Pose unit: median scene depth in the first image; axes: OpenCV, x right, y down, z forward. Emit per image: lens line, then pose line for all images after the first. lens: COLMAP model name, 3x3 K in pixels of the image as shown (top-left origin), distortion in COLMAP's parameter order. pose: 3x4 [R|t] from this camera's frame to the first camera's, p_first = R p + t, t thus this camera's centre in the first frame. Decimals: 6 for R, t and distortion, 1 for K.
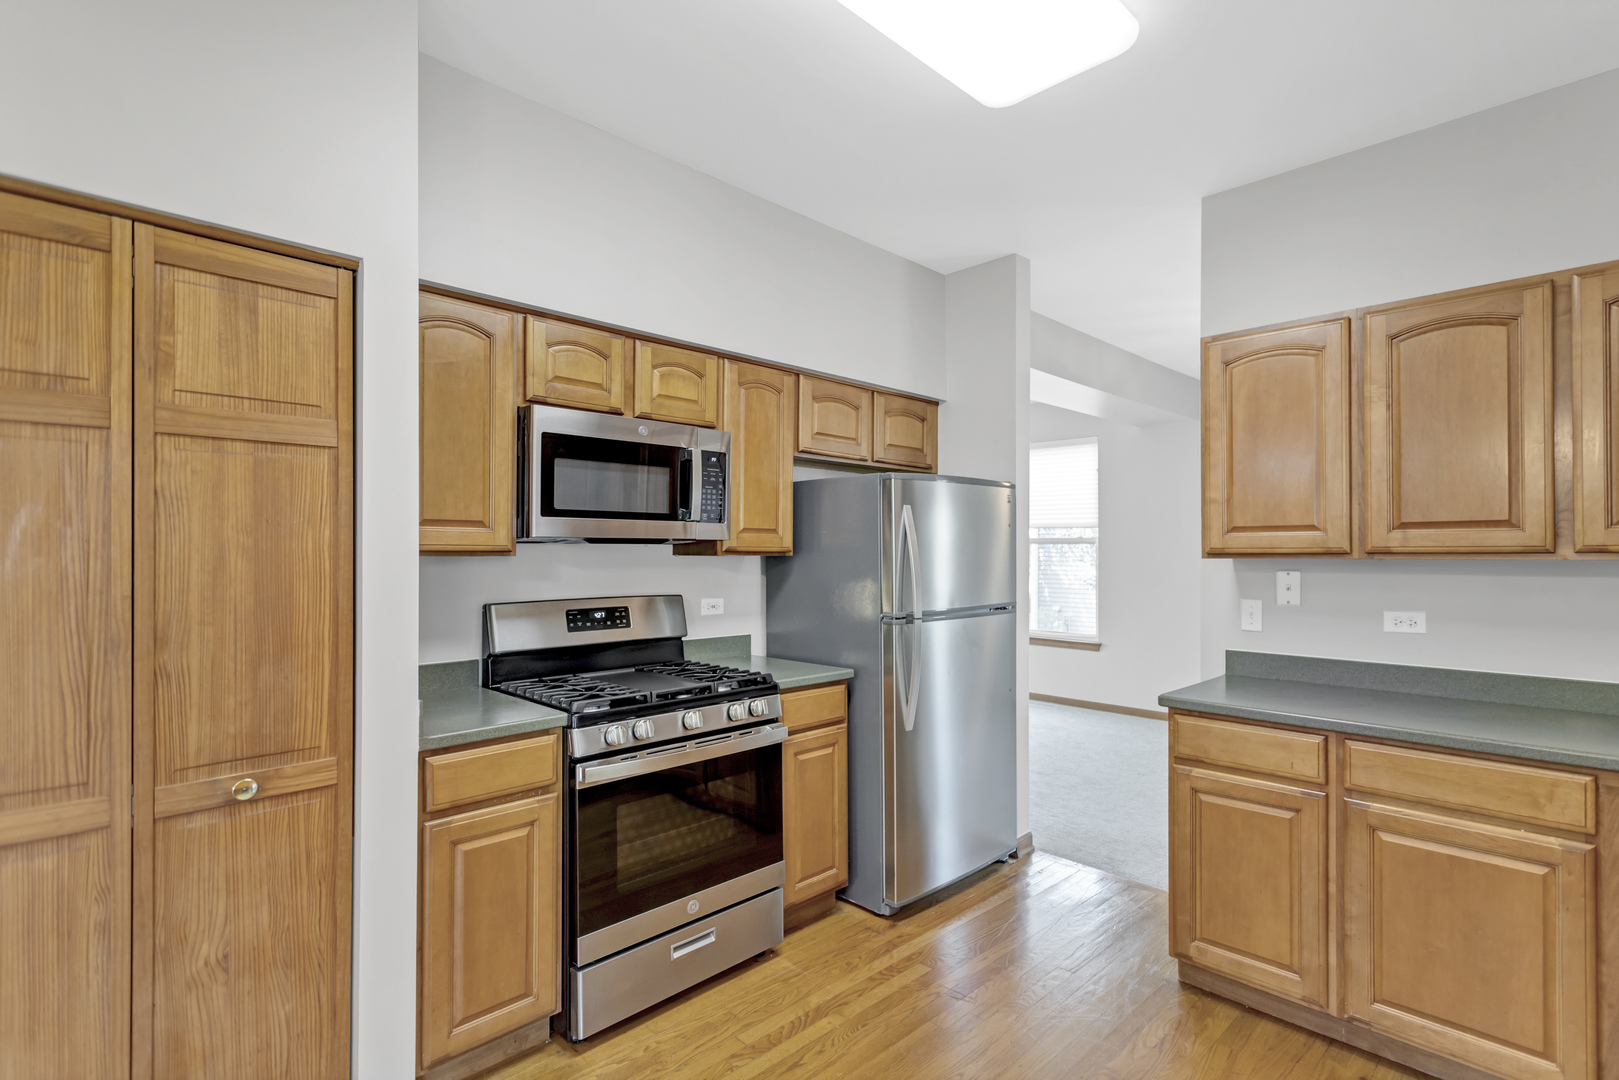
lens RADIAL K [[775.4, 0, 849.3], [0, 775.4, 548.0], [0, 0, 1]] dist [0.001753, 0.000127]
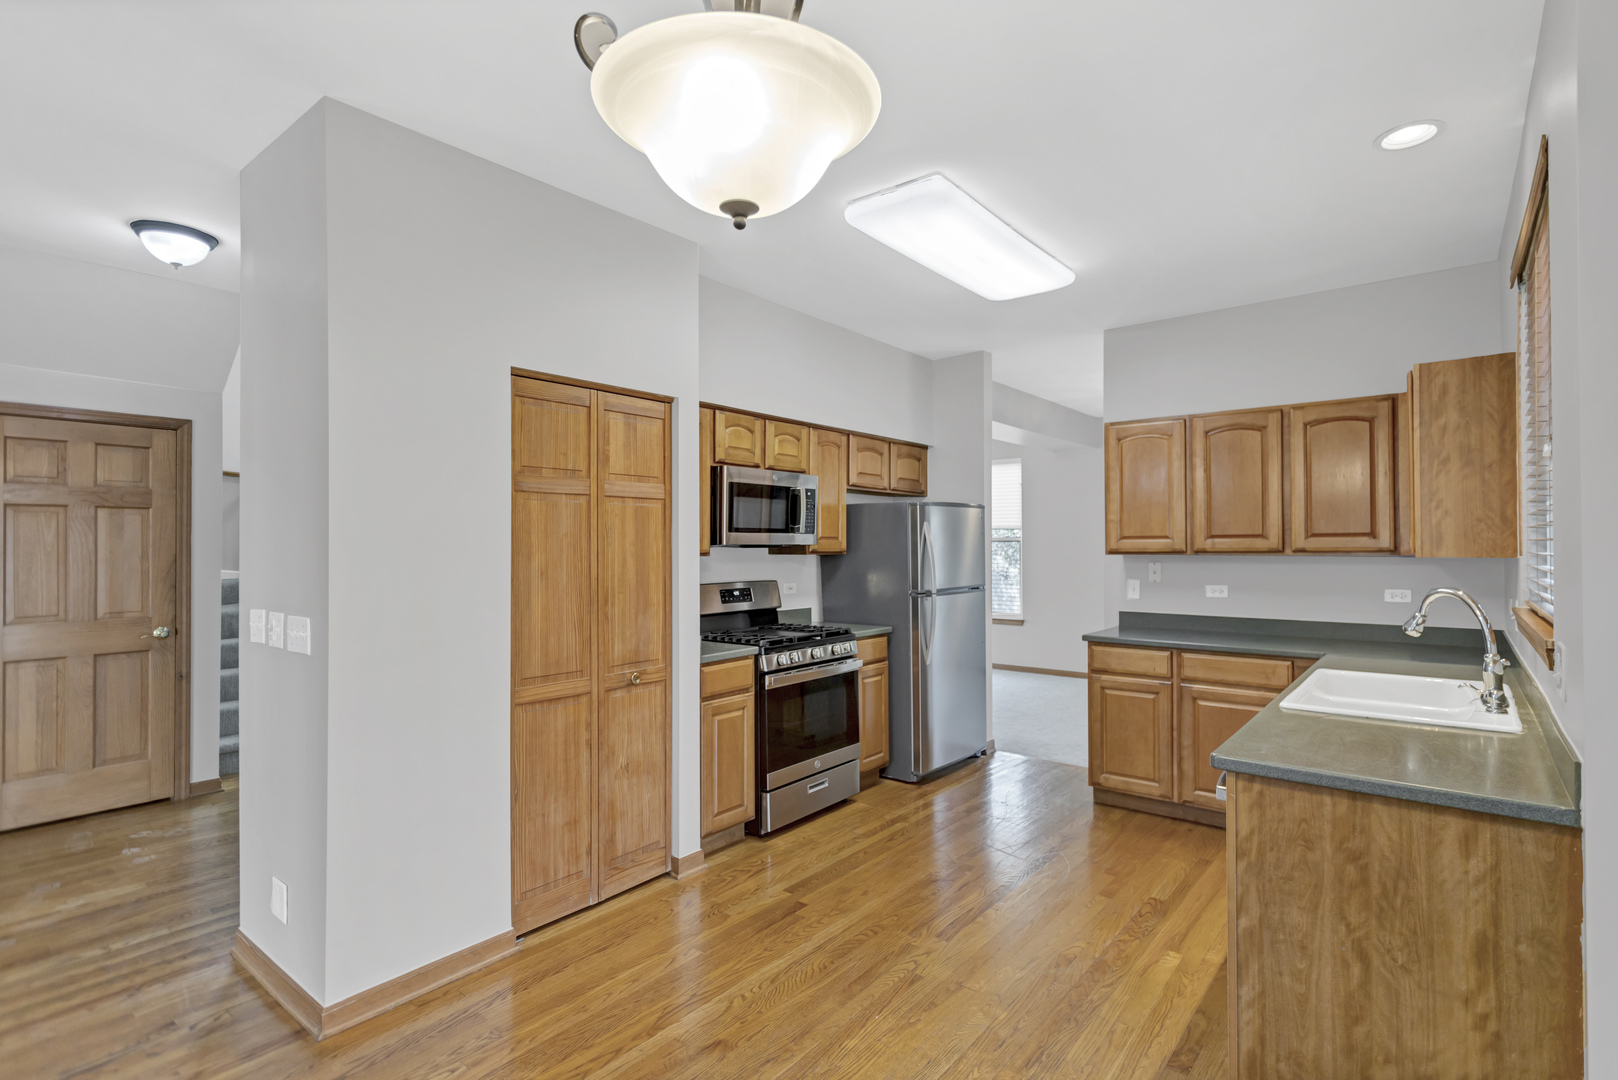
lens RADIAL K [[776.5, 0, 838.8], [0, 776.5, 544.8], [0, 0, 1]] dist [-0.000150, -0.000129]
pose [[0.993941, -0.004125, 0.109841, -0.328416], [0.003783, 0.999987, 0.003318, -0.017488], [-0.109854, -0.002882, 0.993944, -0.656684]]
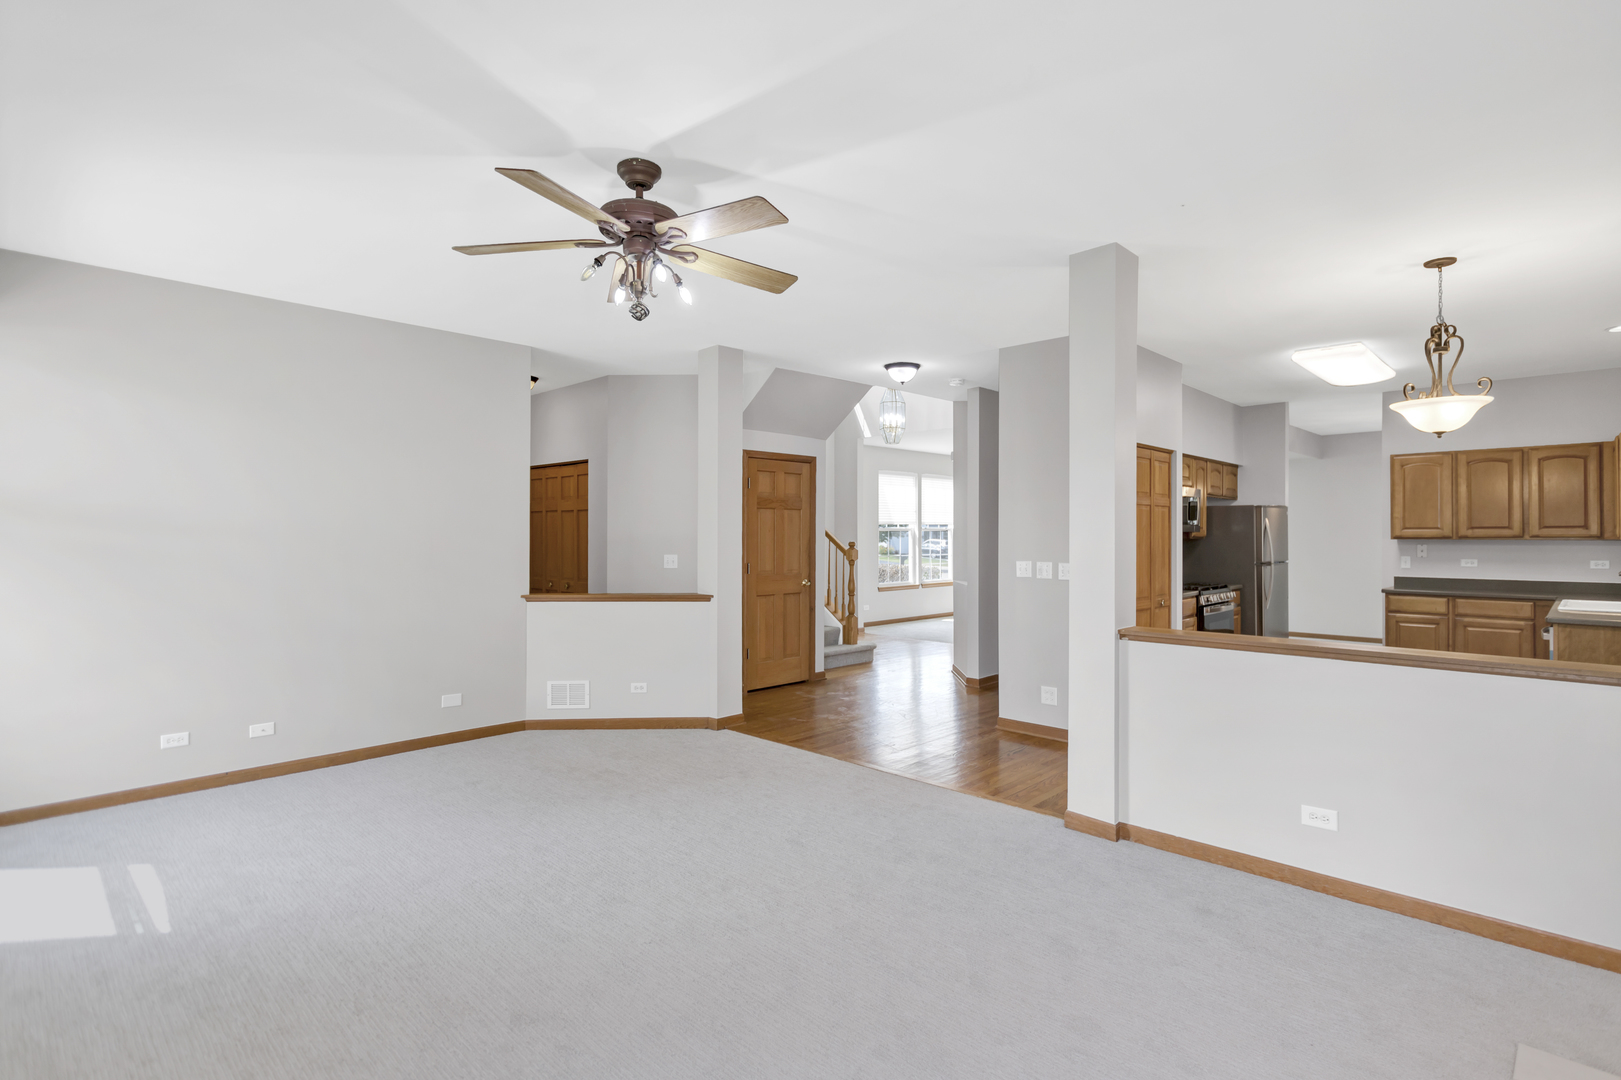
lens RADIAL K [[792.9, 0, 841.0], [0, 792.9, 535.0], [0, 0, 1]] dist [0.003532, 0.000750]
pose [[0.999788, 0.000008, 0.020611, -1.585790], [-0.000050, 0.999998, 0.002008, -0.007220], [-0.020611, -0.002009, 0.999786, -1.786916]]
